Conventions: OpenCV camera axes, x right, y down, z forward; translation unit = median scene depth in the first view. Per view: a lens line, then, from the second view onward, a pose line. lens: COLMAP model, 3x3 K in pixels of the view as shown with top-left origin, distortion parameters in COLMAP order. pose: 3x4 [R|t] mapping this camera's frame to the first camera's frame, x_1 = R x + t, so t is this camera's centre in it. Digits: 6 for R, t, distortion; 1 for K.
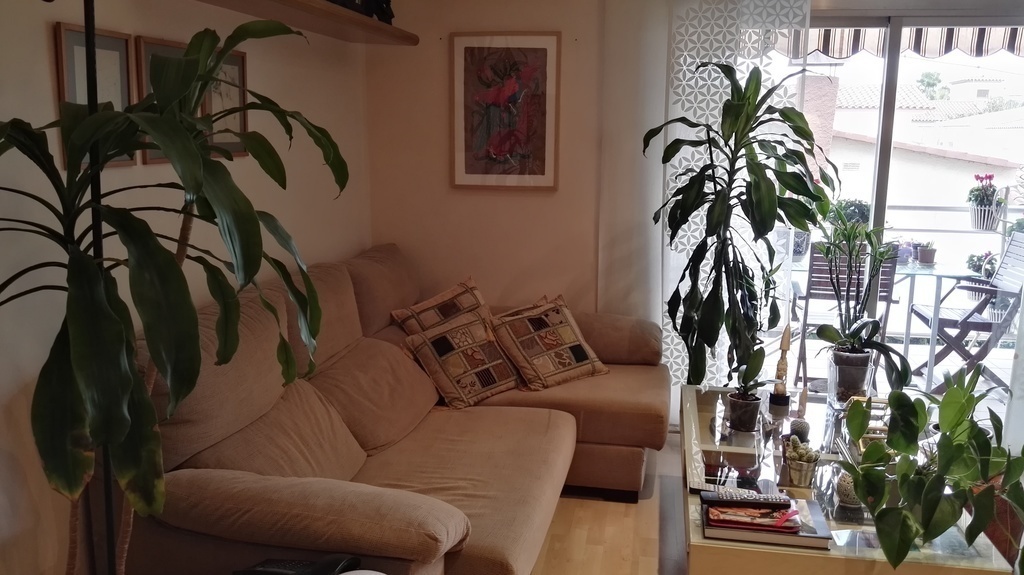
lens RADIAL K [[854.2, 0, 533.5], [0, 854.2, 286.1], [0, 0, 1]] dist [0.088784, -0.161679]
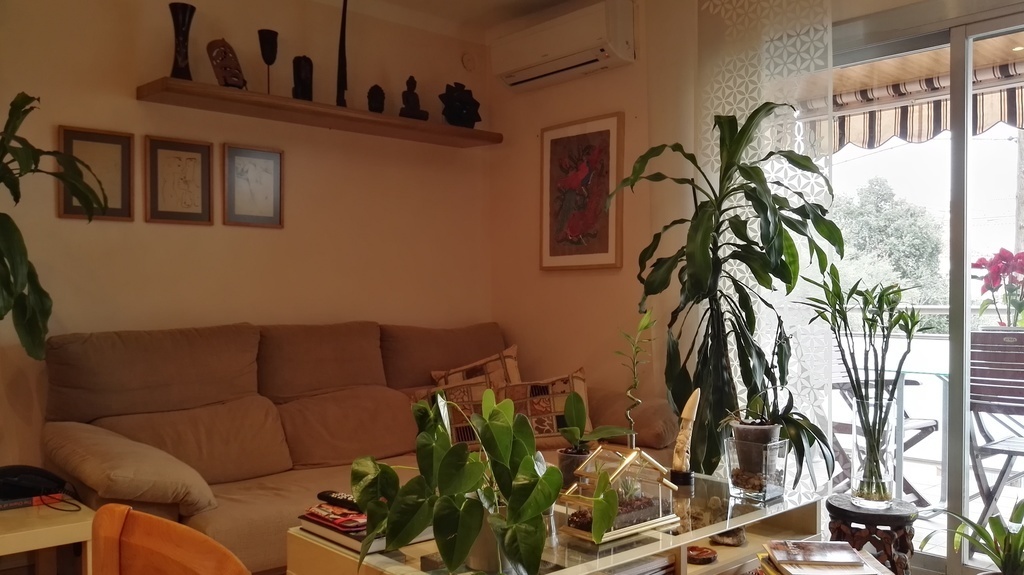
lens RADIAL K [[854.2, 0, 498.4], [0, 854.2, 306.5], [0, 0, 1]] dist [0.088784, -0.161679]
pose [[0.775567, -0.003584, -0.631255, 0.617780], [-0.105150, 0.985280, -0.134783, 0.089301], [0.622446, 0.170910, 0.763774, 0.199337]]
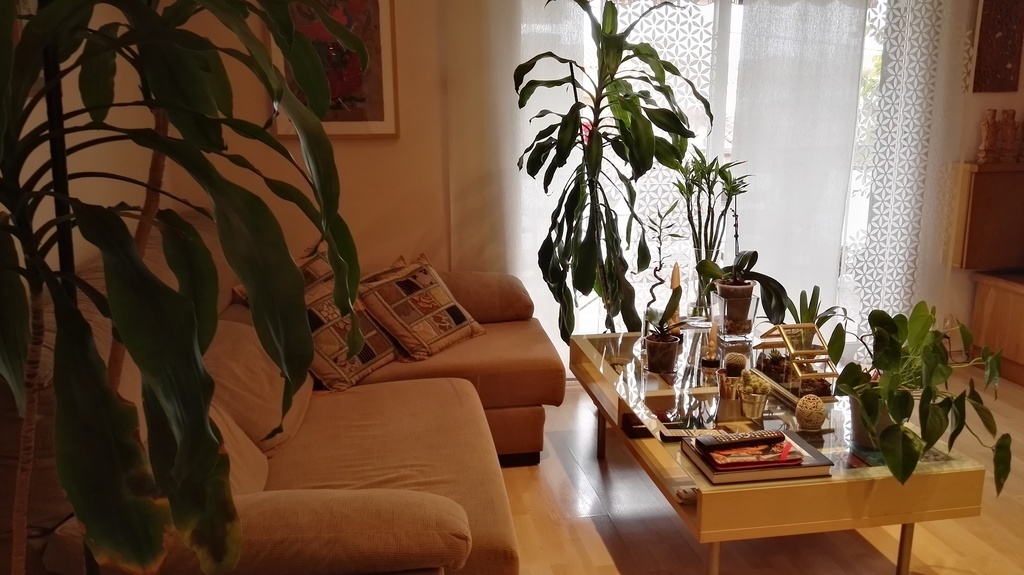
lens RADIAL K [[854.2, 0, 539.3], [0, 854.2, 297.0], [0, 0, 1]] dist [0.088784, -0.161679]
pose [[0.940123, -0.091533, 0.328316, -0.166404], [0.074498, 0.995157, 0.064122, 0.007564], [-0.332595, -0.035824, 0.942389, 0.111043]]
